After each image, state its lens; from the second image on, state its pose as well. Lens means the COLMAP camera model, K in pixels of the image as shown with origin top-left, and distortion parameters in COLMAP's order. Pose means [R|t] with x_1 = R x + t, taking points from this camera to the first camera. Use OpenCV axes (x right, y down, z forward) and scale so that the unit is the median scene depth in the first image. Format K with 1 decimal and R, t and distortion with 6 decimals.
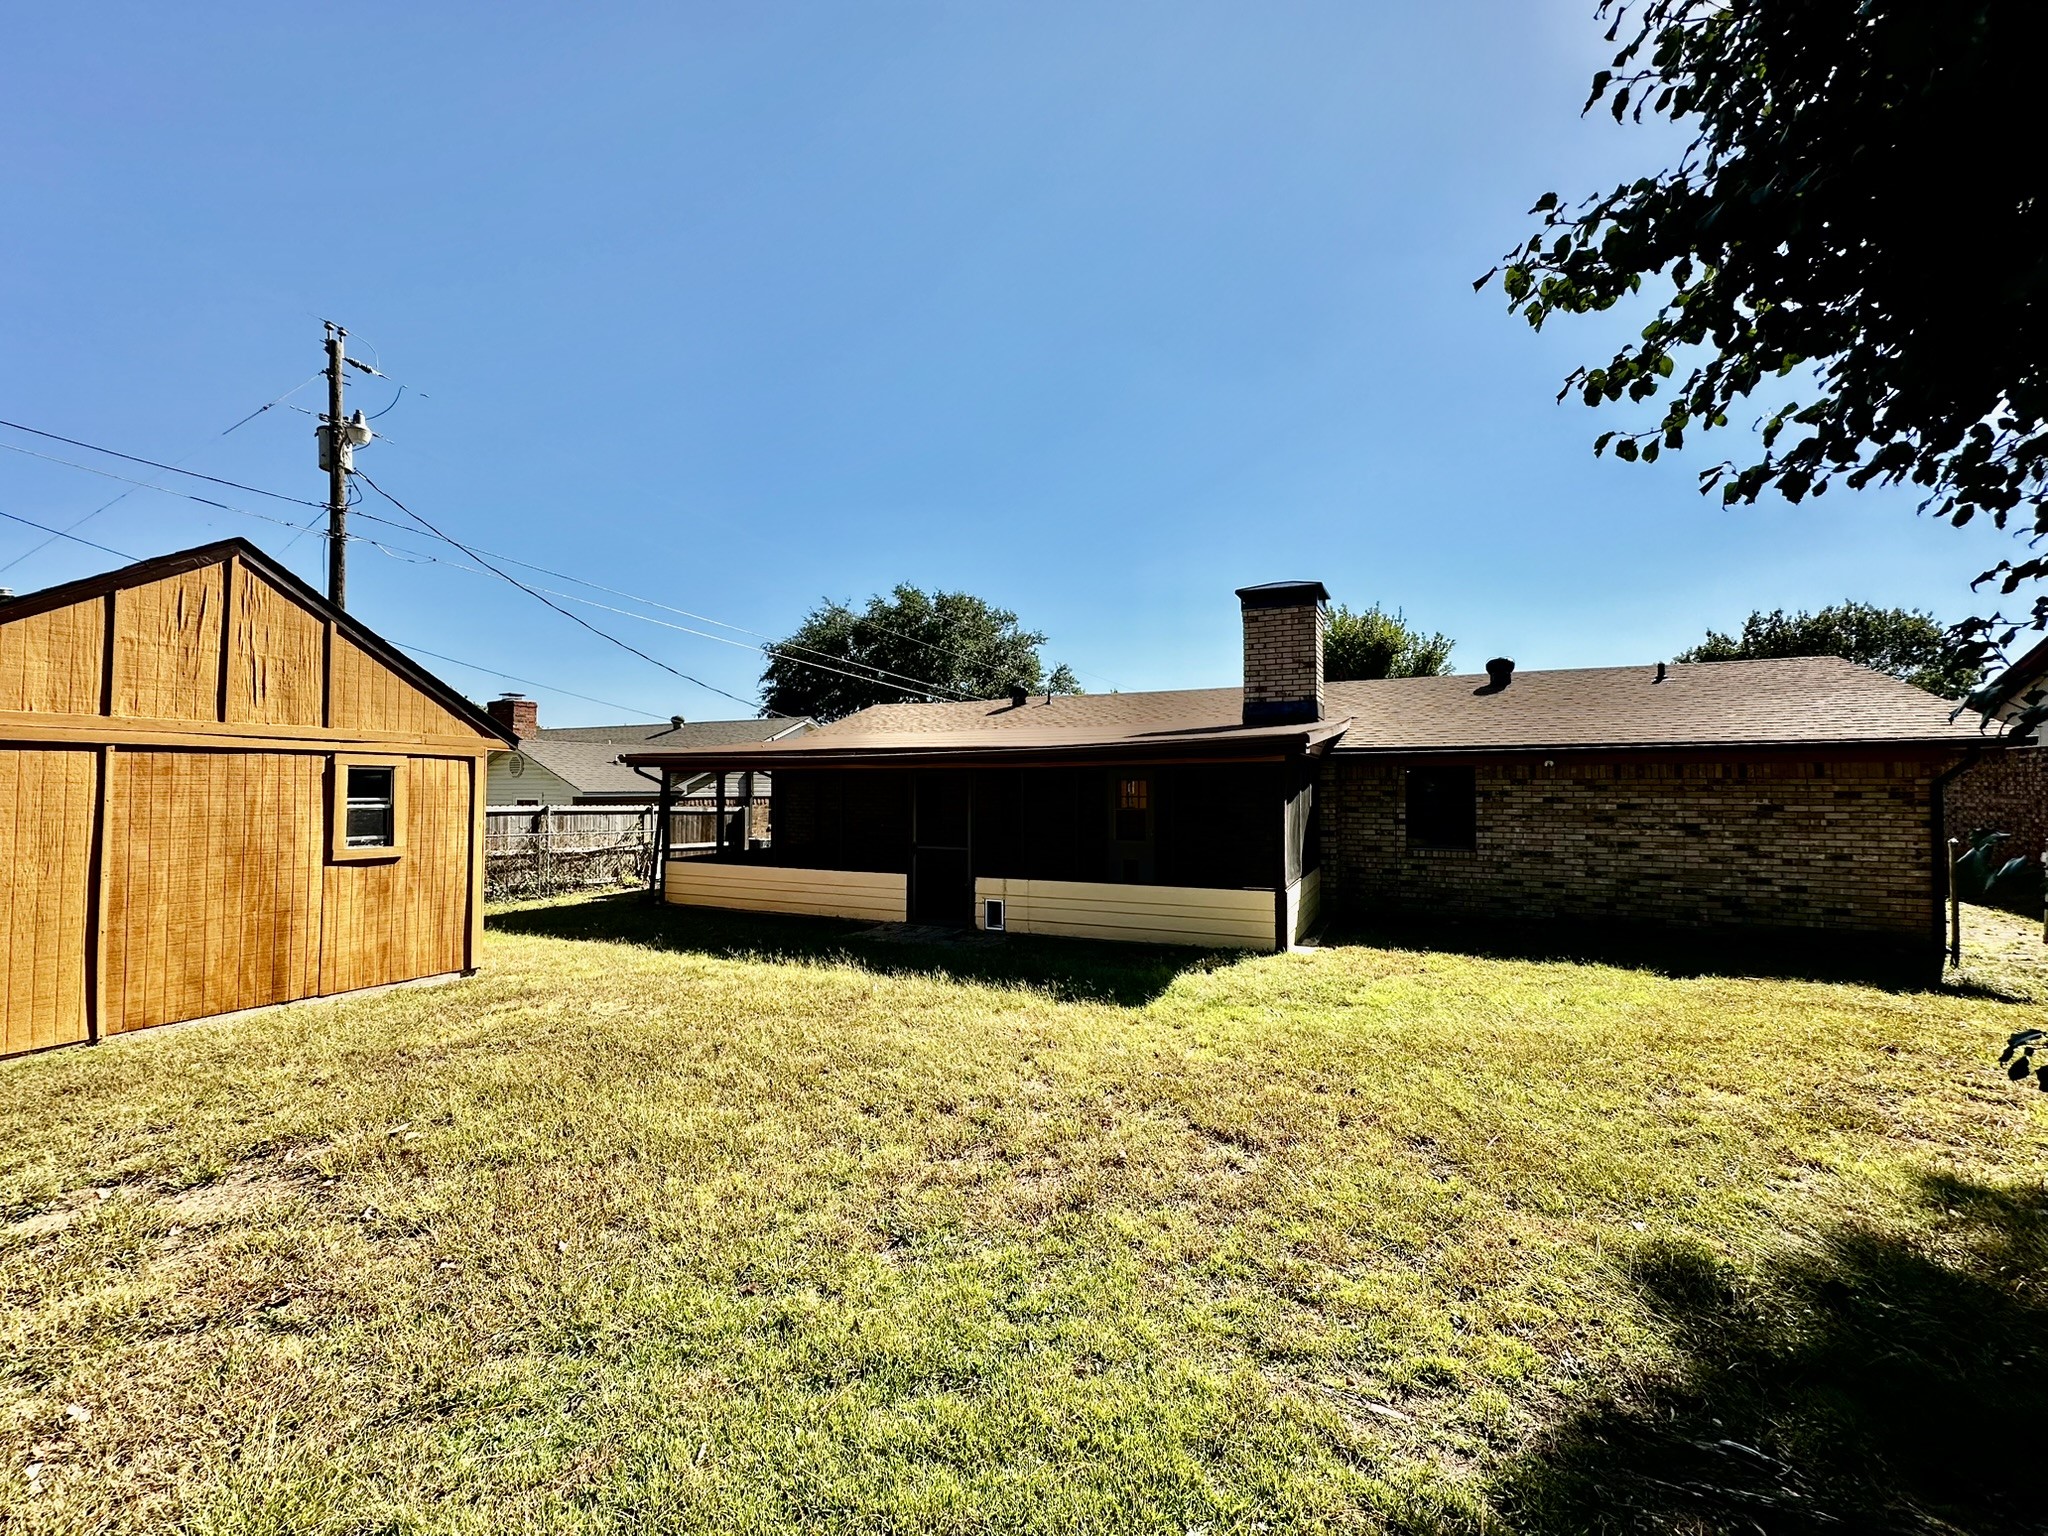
lens RADIAL K [[812.8, 0, 1022.7], [0, 812.8, 762.1], [0, 0, 1]] dist [-0.001702, -0.000043]
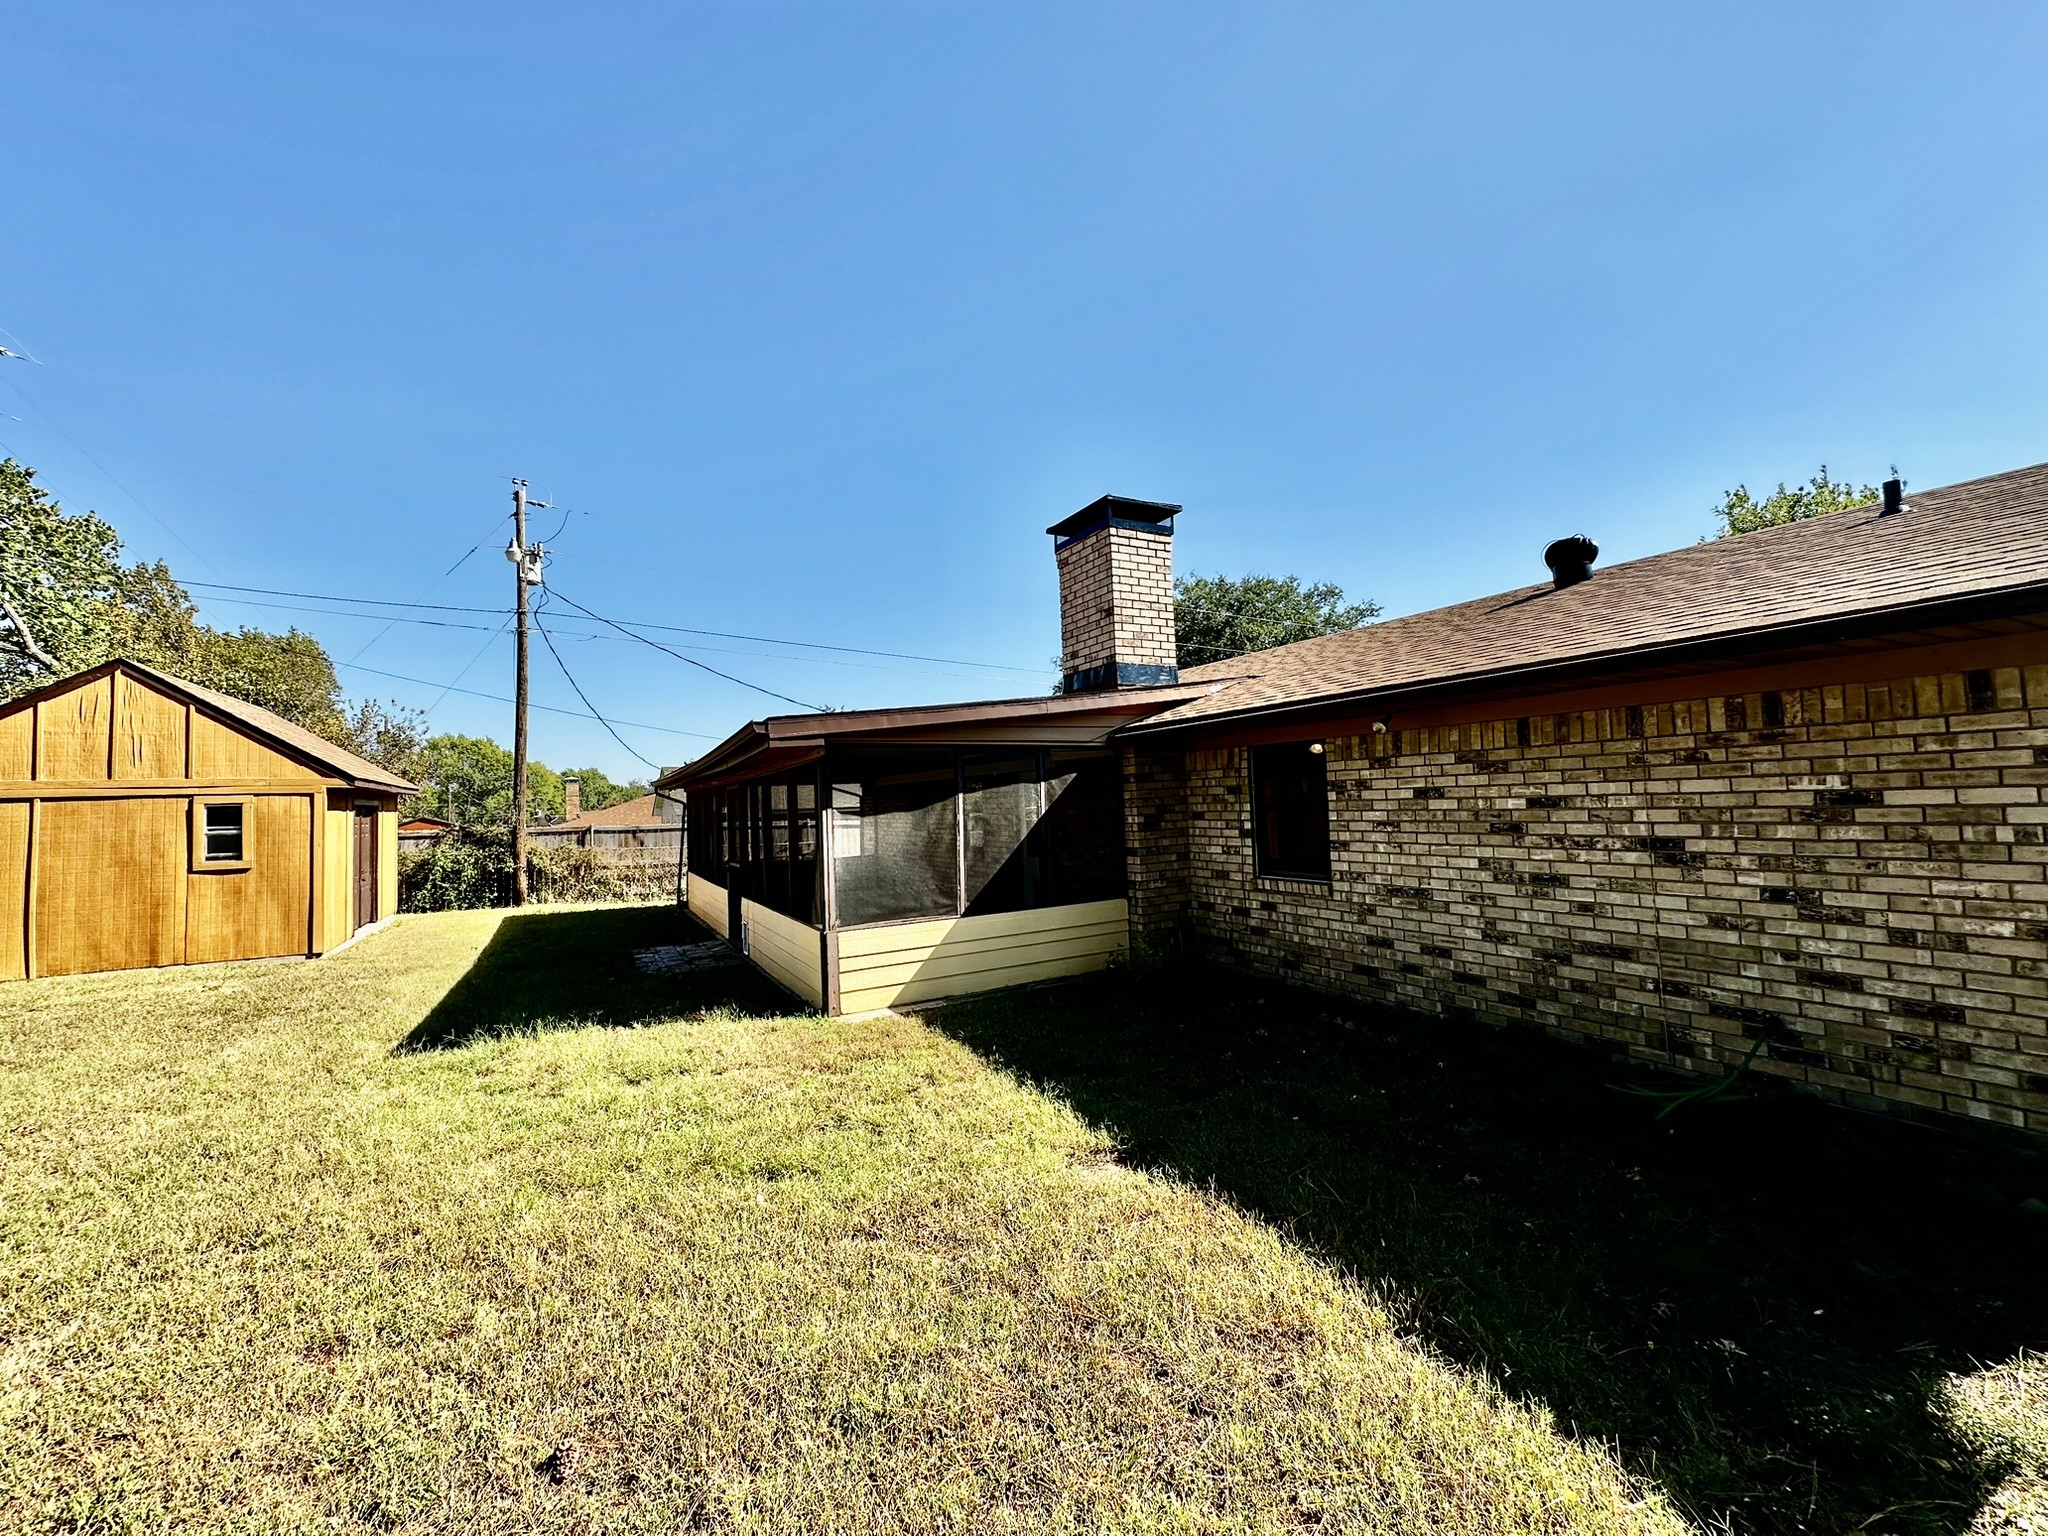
lens RADIAL K [[812.8, 0, 1022.7], [0, 812.8, 762.1], [0, 0, 1]] dist [-0.001702, -0.000043]
pose [[0.822991, -0.056345, -0.565253, 0.796751], [0.051939, 0.998364, -0.023895, 0.027039], [0.565675, -0.009693, 0.824571, 0.435315]]
